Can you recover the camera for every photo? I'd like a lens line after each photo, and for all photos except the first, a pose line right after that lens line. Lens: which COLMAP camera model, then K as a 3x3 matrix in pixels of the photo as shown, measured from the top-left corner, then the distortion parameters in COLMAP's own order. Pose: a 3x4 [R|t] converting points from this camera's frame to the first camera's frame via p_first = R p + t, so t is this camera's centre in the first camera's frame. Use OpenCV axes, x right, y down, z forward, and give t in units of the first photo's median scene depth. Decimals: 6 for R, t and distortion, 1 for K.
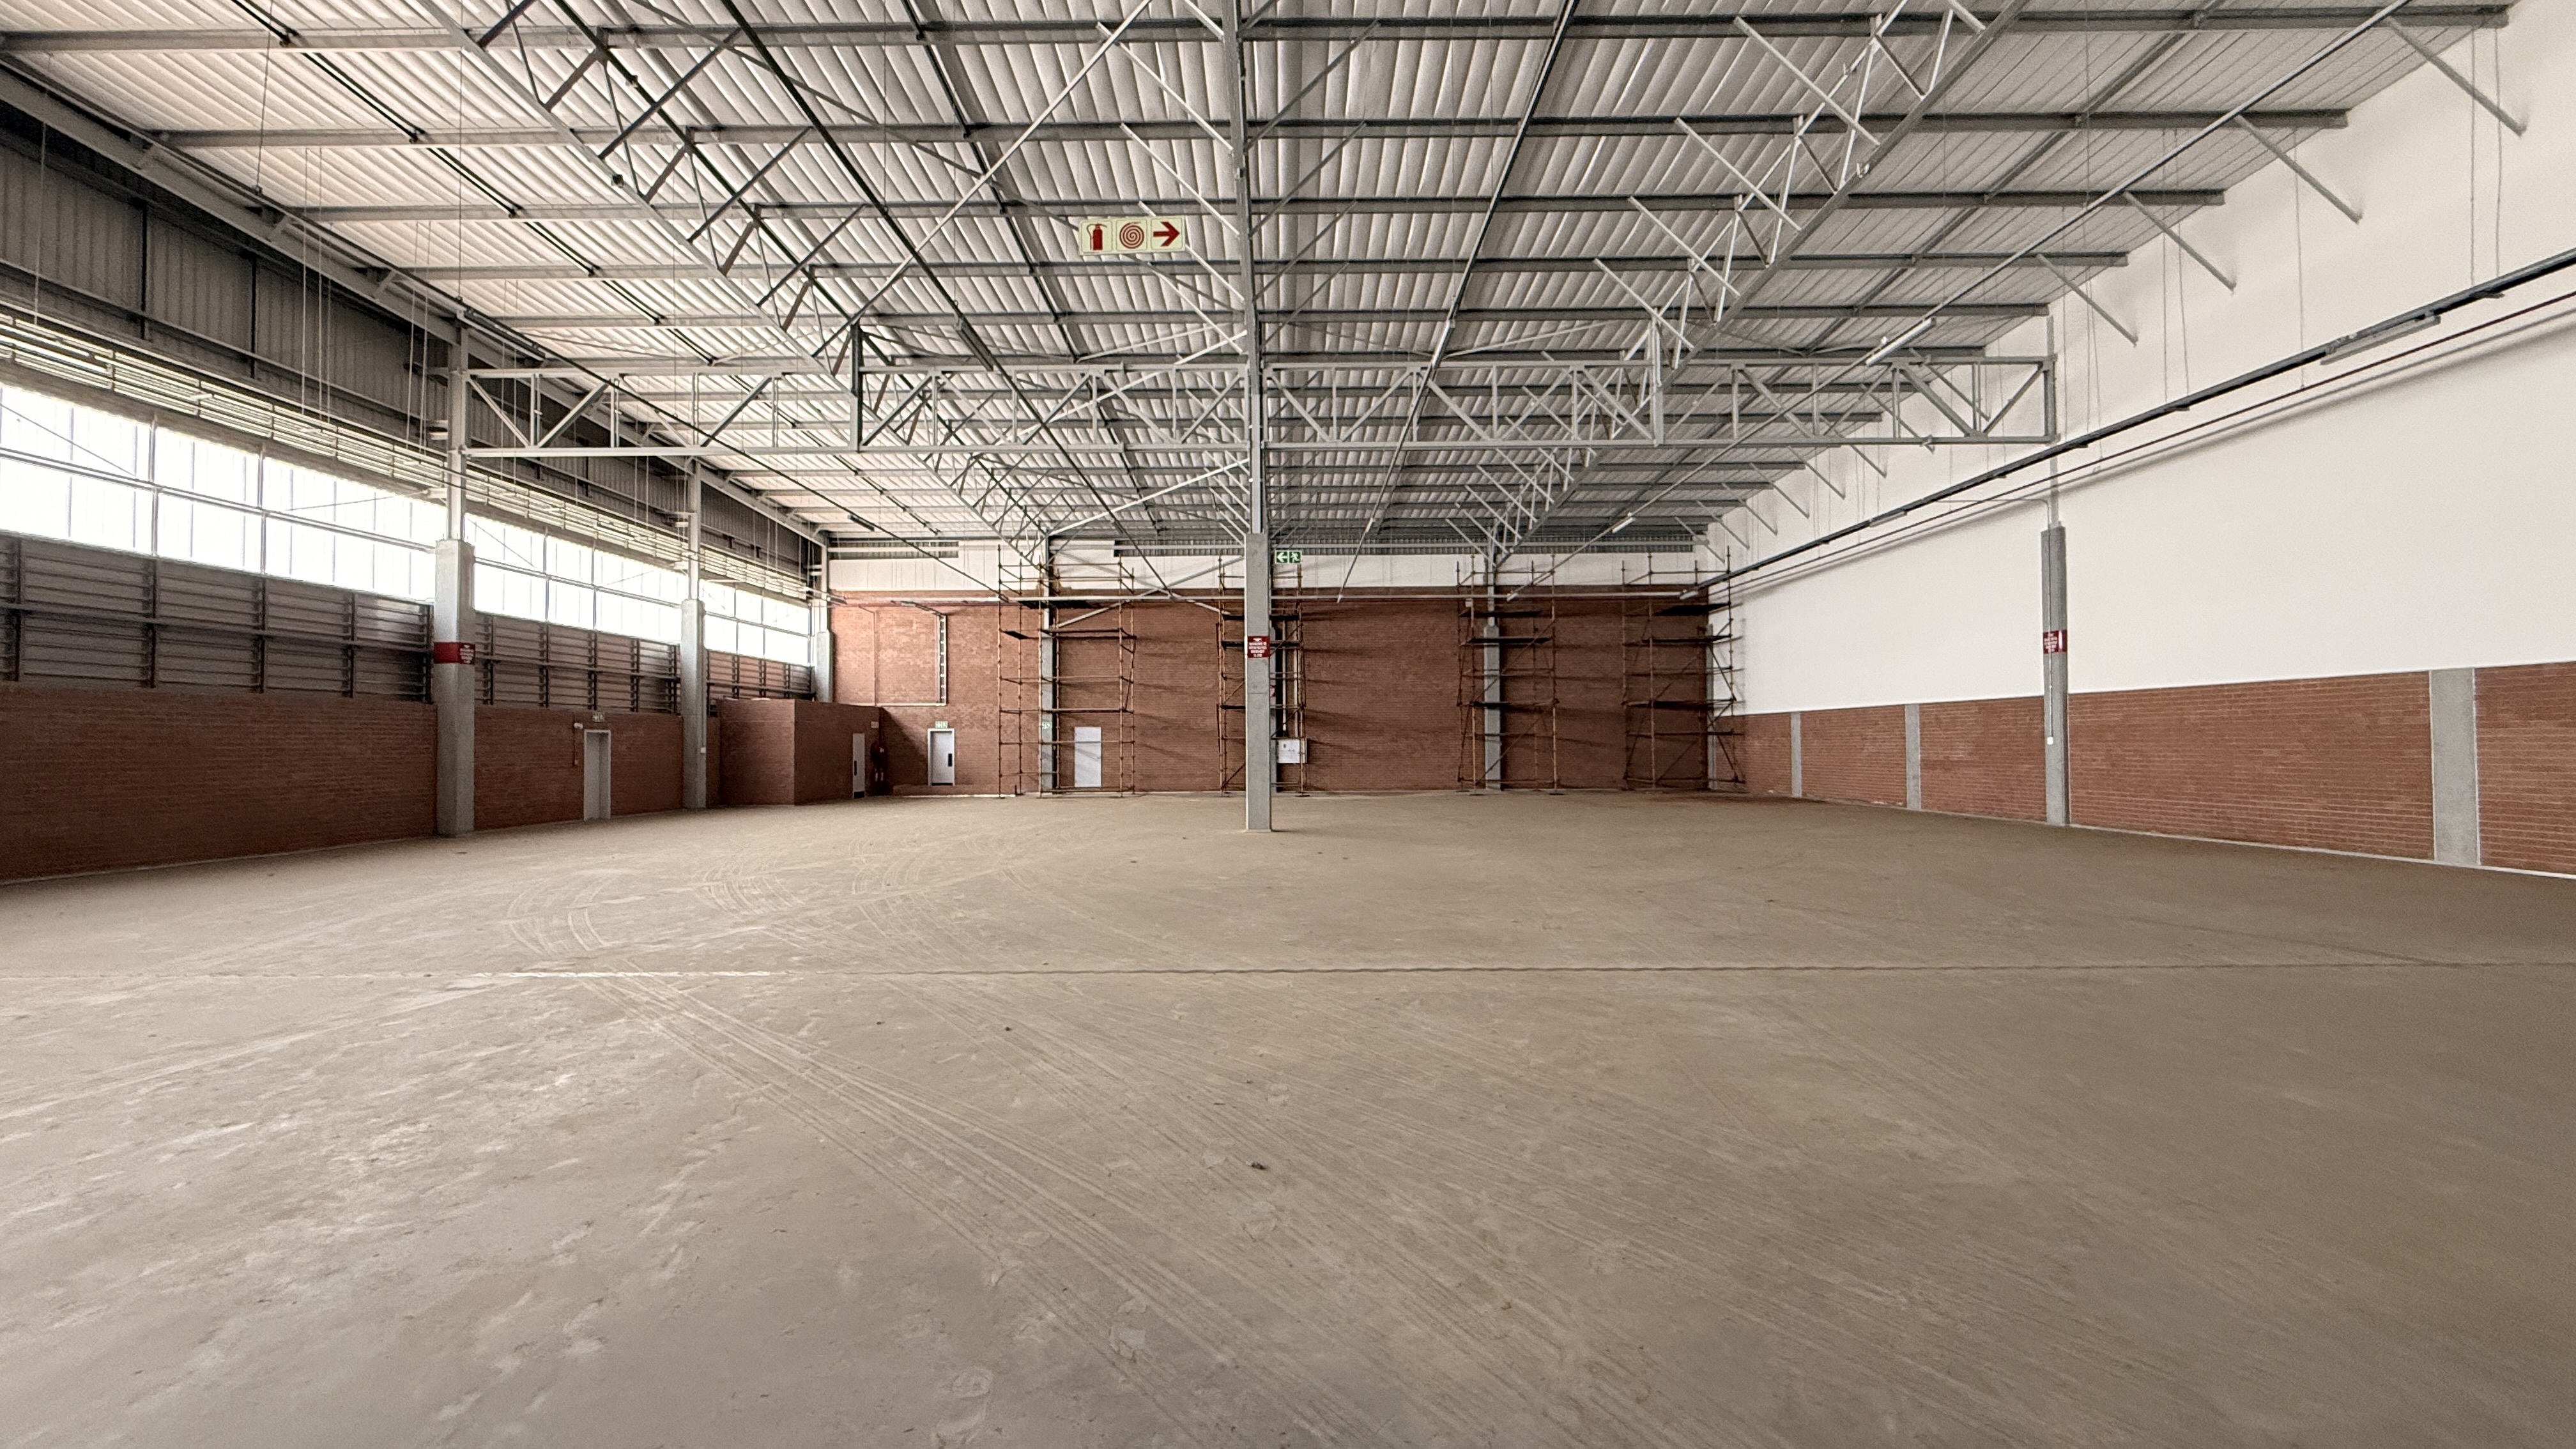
lens RADIAL K [[1016.2, 0, 1288.0], [0, 1016.2, 724.5], [0, 0, 1]] dist [-0.000105, 0.005371]
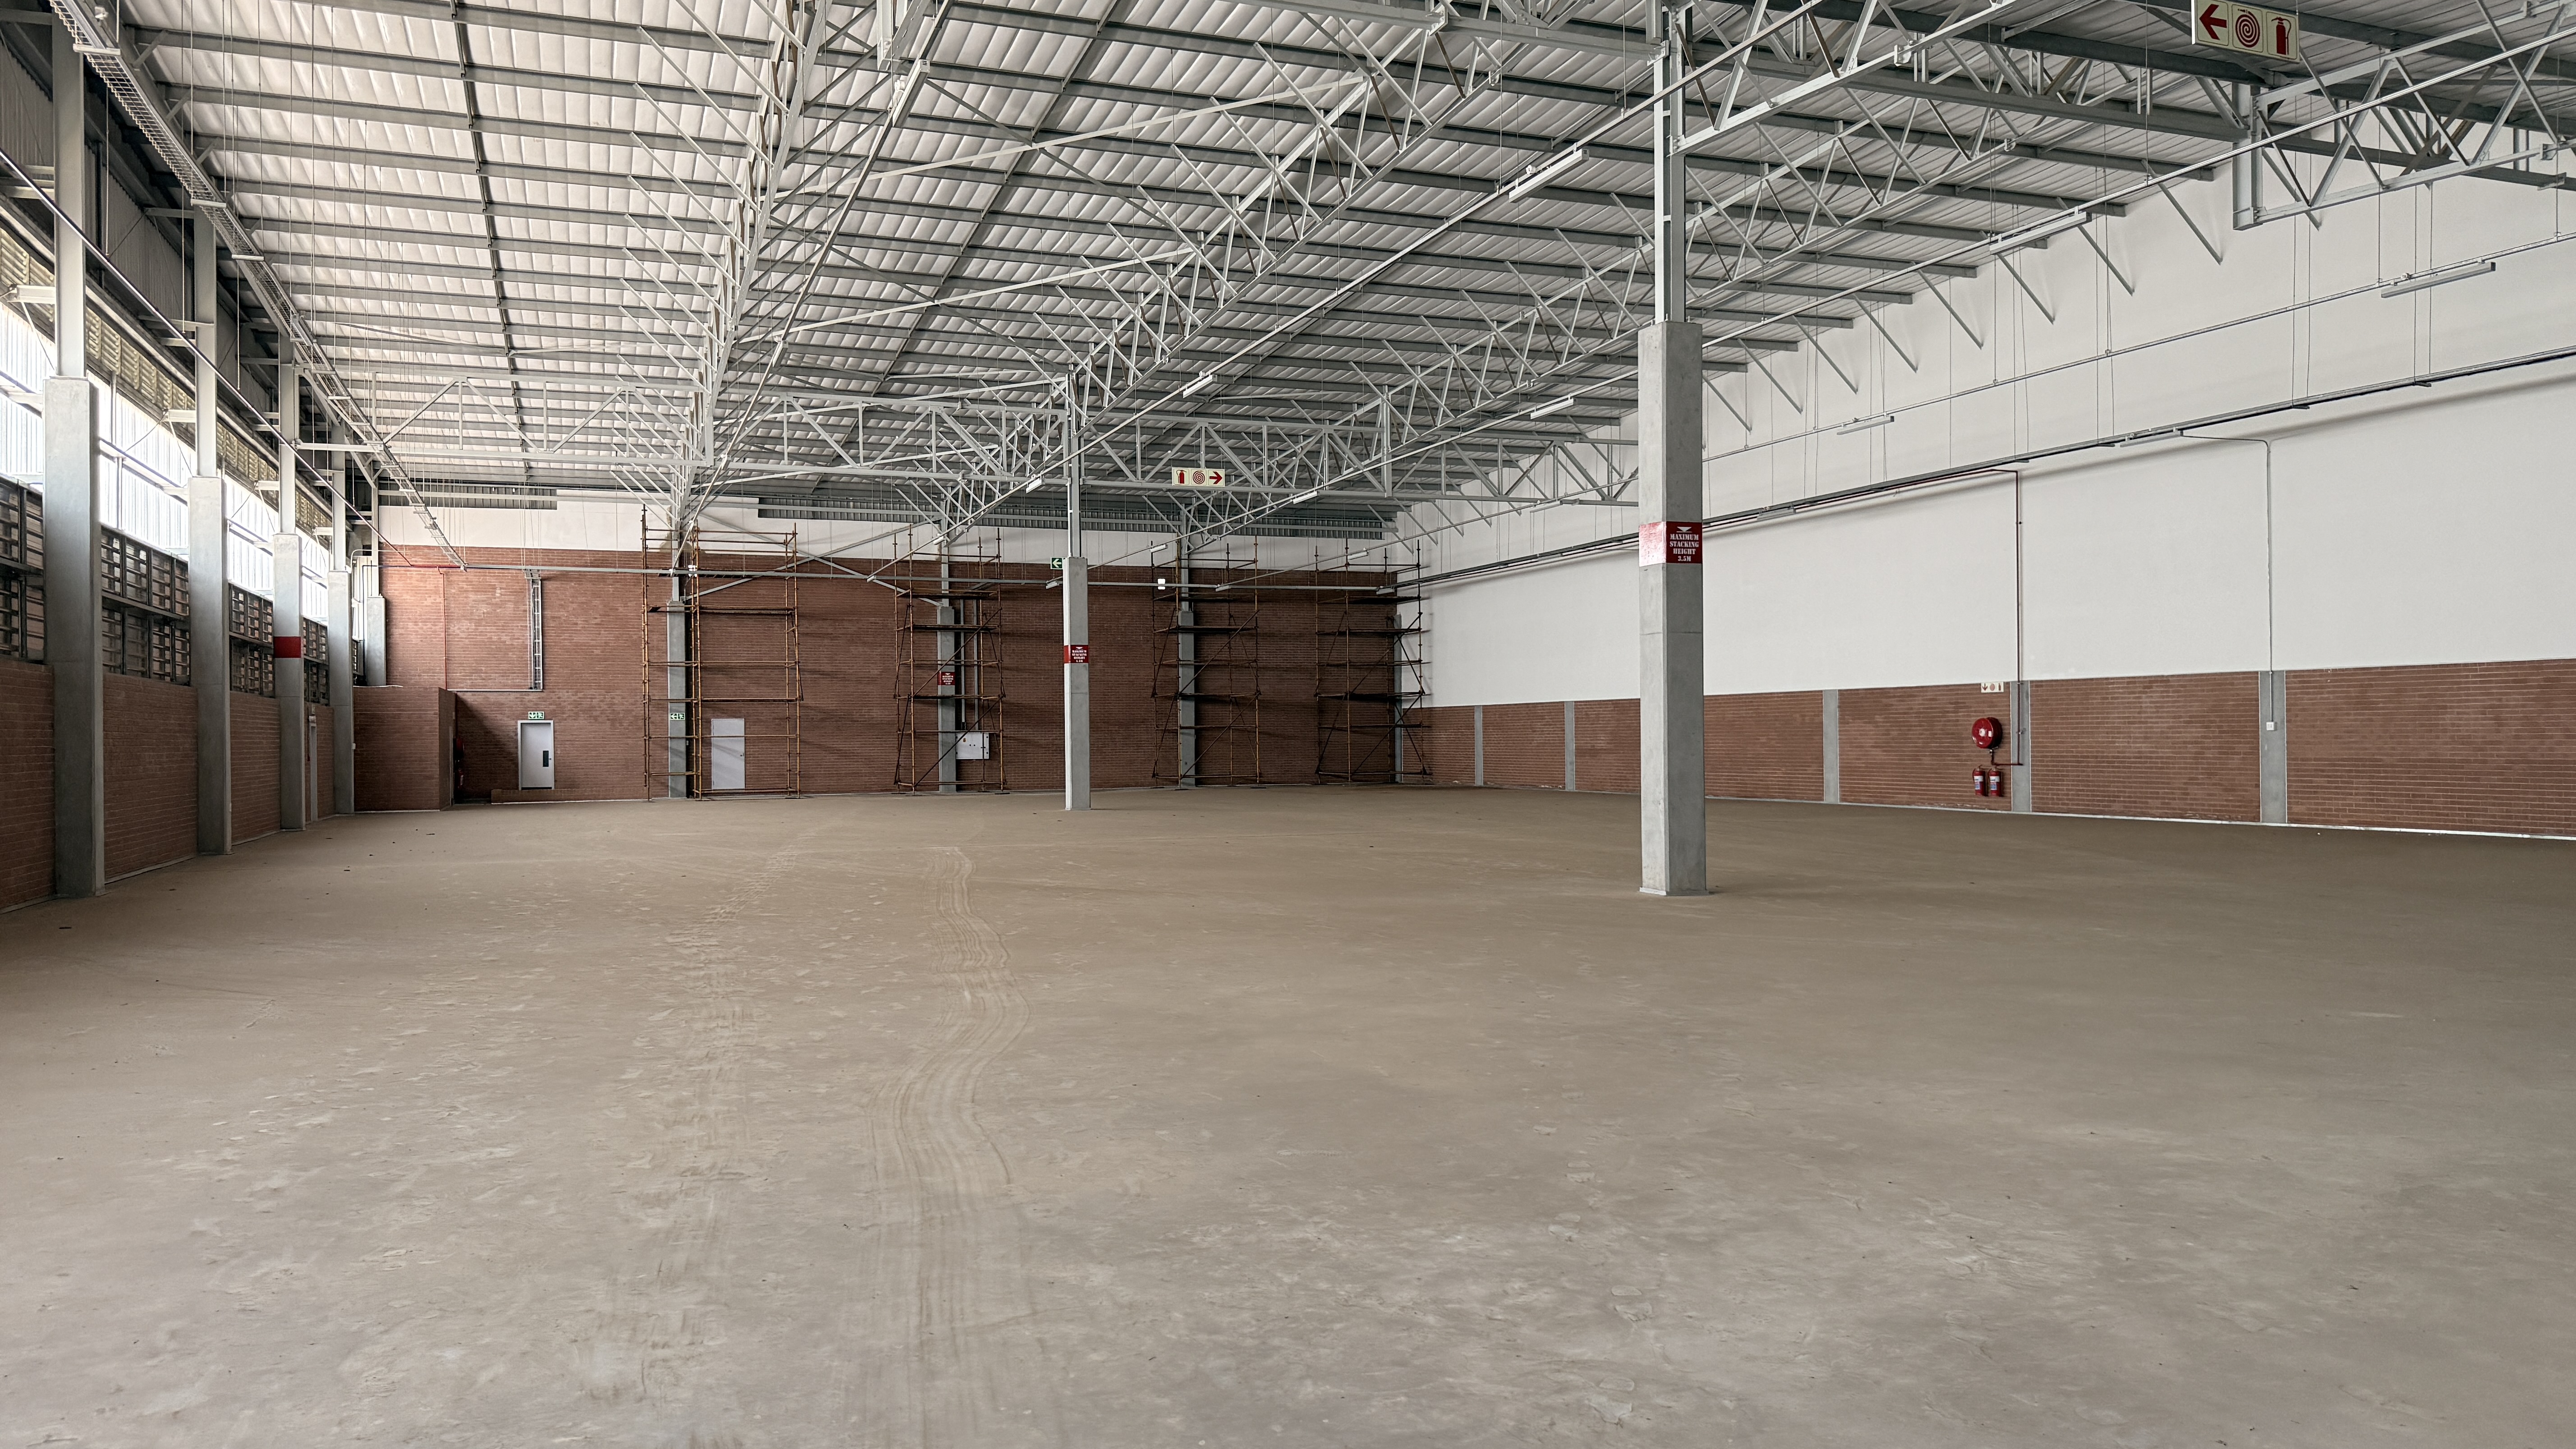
lens RADIAL K [[1820.9, 0, 1288.0], [0, 1820.9, 724.5], [0, 0, 1]] dist [0.009644, -0.000323]
pose [[0.929346, 0.000328, 0.369209, -0.352190], [-0.003873, 0.999953, 0.008861, -0.008145], [-0.369189, -0.009665, 0.929304, -0.630514]]
